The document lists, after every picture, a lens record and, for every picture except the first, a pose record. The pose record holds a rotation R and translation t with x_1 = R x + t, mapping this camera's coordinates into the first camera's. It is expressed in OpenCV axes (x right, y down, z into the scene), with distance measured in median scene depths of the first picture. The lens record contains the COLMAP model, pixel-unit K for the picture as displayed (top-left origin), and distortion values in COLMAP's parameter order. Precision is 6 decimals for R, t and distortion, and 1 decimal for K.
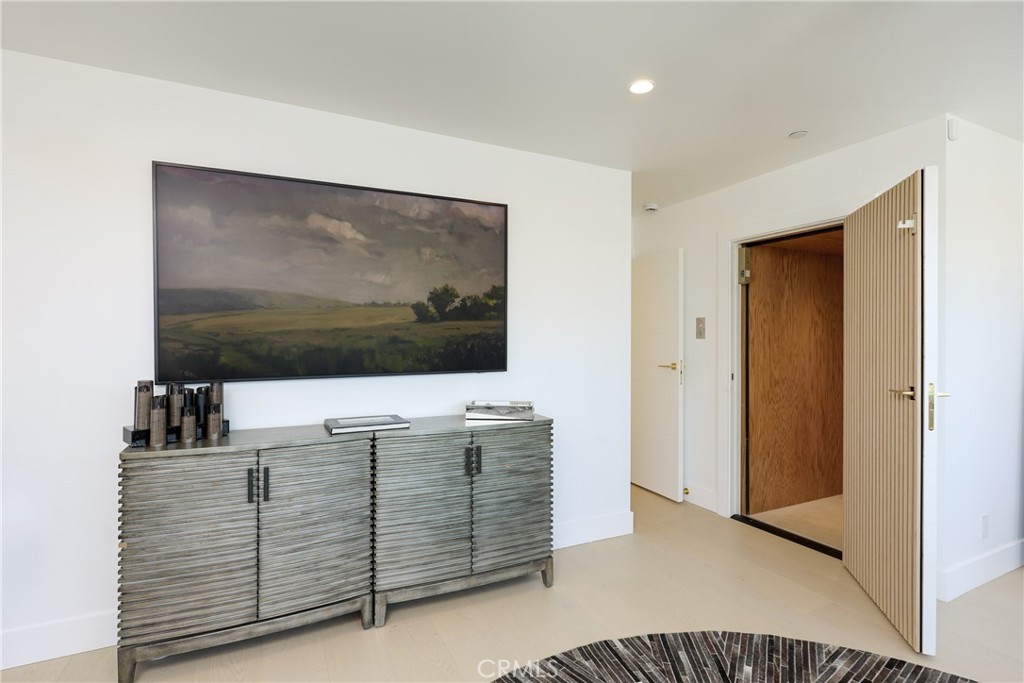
lens RADIAL K [[497.5, 0, 514.1], [0, 497.5, 340.1], [0, 0, 1]] dist [-0.002102, 0.000081]
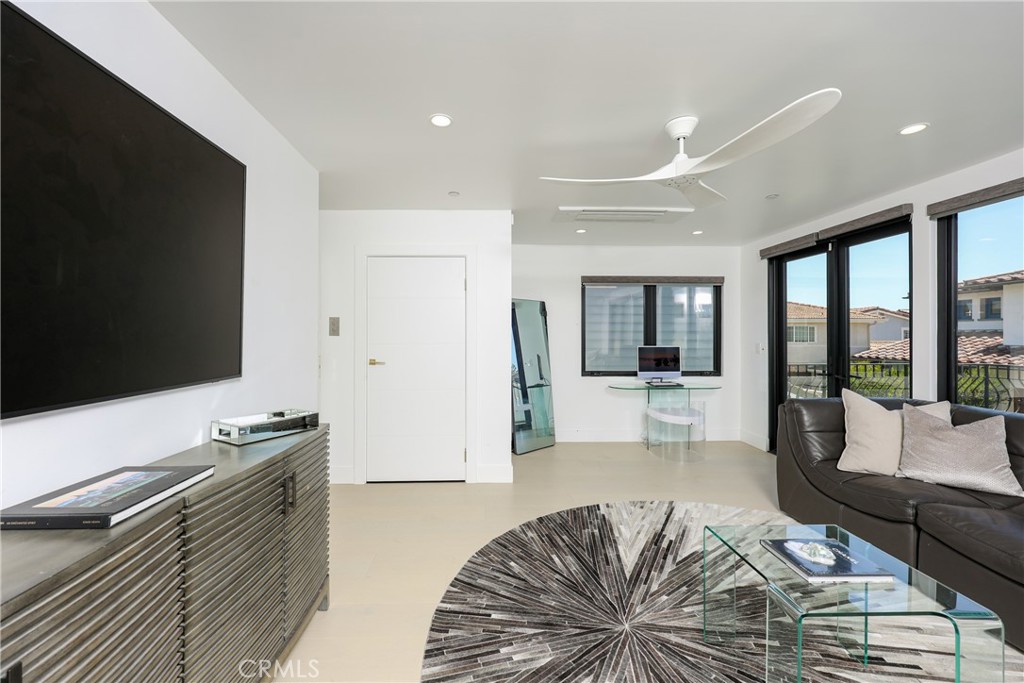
lens RADIAL K [[415.2, 0, 488.2], [0, 415.2, 335.8], [0, 0, 1]] dist [-0.001894, 0.000217]
pose [[0.425594, -0.000424, 0.904914, -0.595684], [0.004211, 0.999990, -0.001512, -0.000036], [-0.904904, 0.004454, 0.425592, 0.500422]]
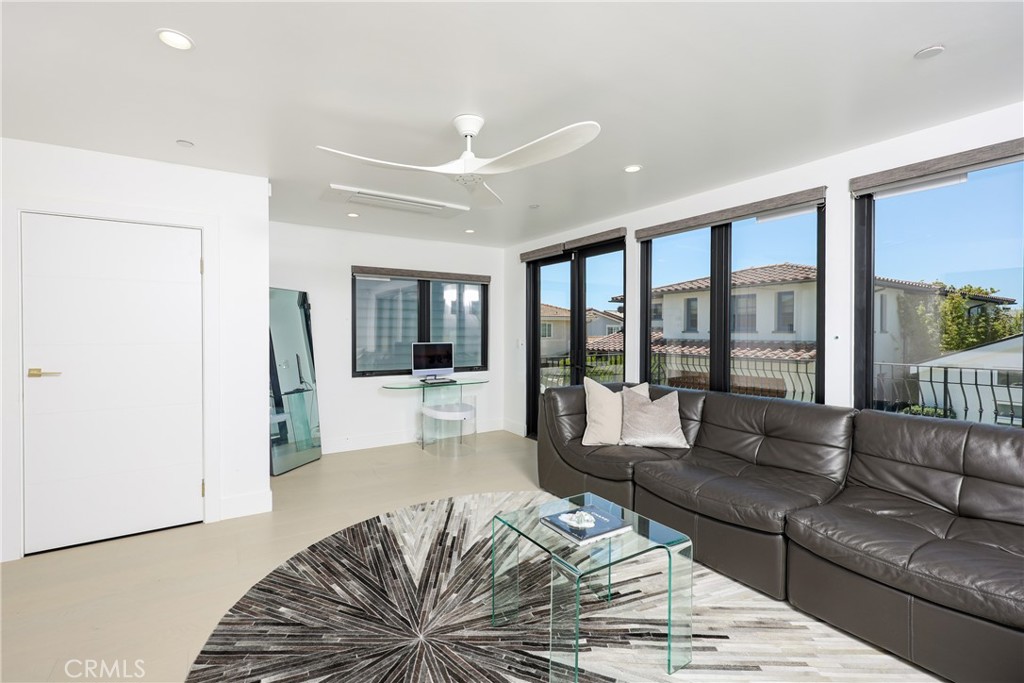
lens RADIAL K [[452.5, 0, 487.9], [0, 452.5, 338.1], [0, 0, 1]] dist [-0.003707, 0.000605]
pose [[-0.094021, -0.015108, 0.995456, -0.591468], [0.005990, 0.999858, 0.015741, -0.004035], [-0.995552, 0.007443, -0.093917, 0.553459]]
